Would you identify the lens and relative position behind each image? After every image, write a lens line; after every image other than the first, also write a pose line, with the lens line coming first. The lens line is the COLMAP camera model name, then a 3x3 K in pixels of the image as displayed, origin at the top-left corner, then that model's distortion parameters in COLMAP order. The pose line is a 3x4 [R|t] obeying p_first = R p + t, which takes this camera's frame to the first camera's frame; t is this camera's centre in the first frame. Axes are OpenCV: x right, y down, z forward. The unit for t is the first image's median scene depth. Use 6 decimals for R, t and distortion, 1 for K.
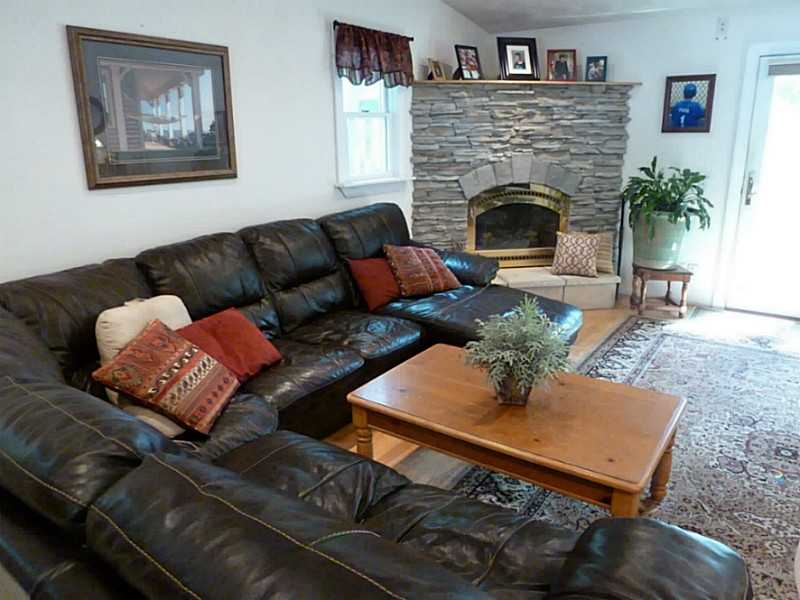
lens RADIAL K [[579.5, 0, 398.2], [0, 579.5, 303.4], [0, 0, 1]] dist [-0.080214, 0.042374]
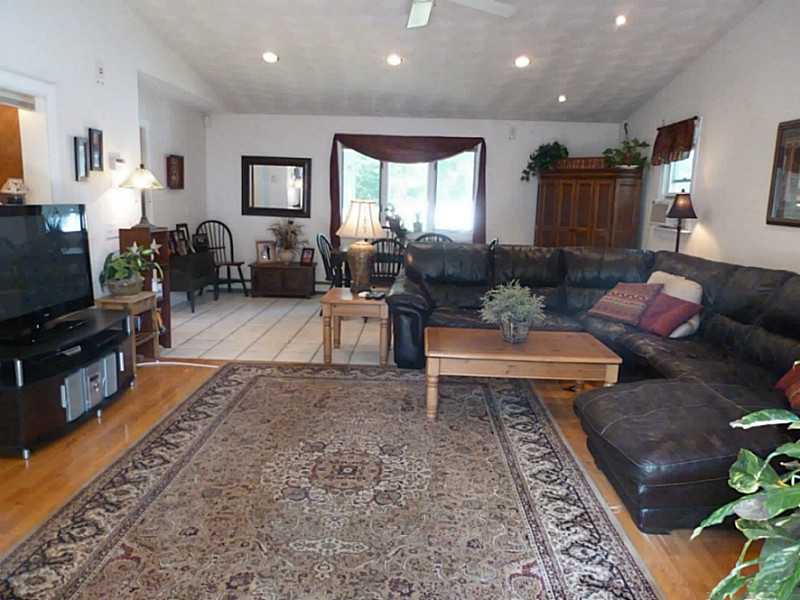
lens RADIAL K [[573.2, 0, 401.9], [0, 573.2, 300.6], [0, 0, 1]] dist [-0.066545, 0.025977]
pose [[-0.828361, 0.093253, -0.552378, 0.686167], [-0.172441, 0.895721, 0.409814, -0.278984], [0.532993, 0.434727, -0.725900, 0.993884]]
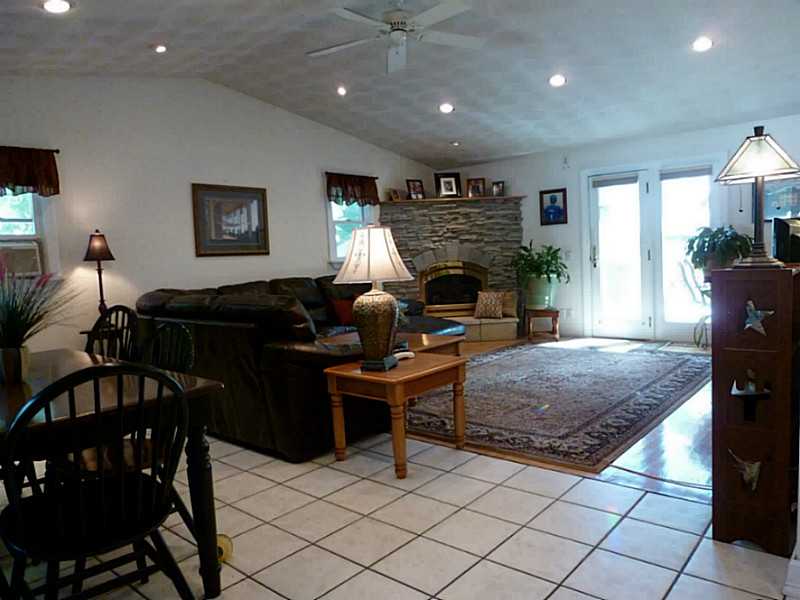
lens RADIAL K [[579.5, 0, 398.2], [0, 579.5, 303.4], [0, 0, 1]] dist [-0.080214, 0.042374]
pose [[0.995008, -0.025426, -0.096501, 0.233981], [0.005617, 0.979735, -0.200220, 0.234826], [0.099637, 0.198679, 0.974987, -0.566784]]
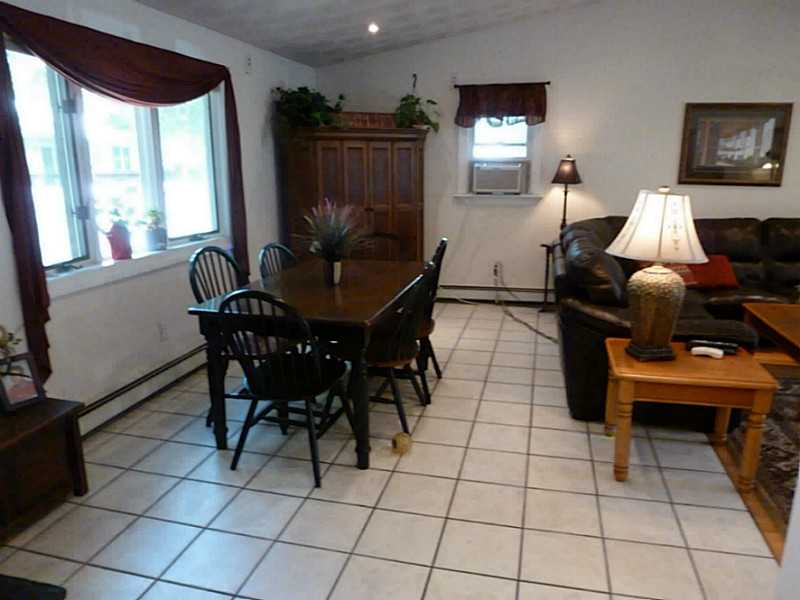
lens RADIAL K [[579.5, 0, 398.2], [0, 579.5, 303.4], [0, 0, 1]] dist [-0.080214, 0.042374]
pose [[0.366610, 0.236693, -0.899763, 0.575904], [-0.262631, 0.954094, 0.143976, 0.098660], [0.892537, 0.183522, 0.411944, -0.358216]]
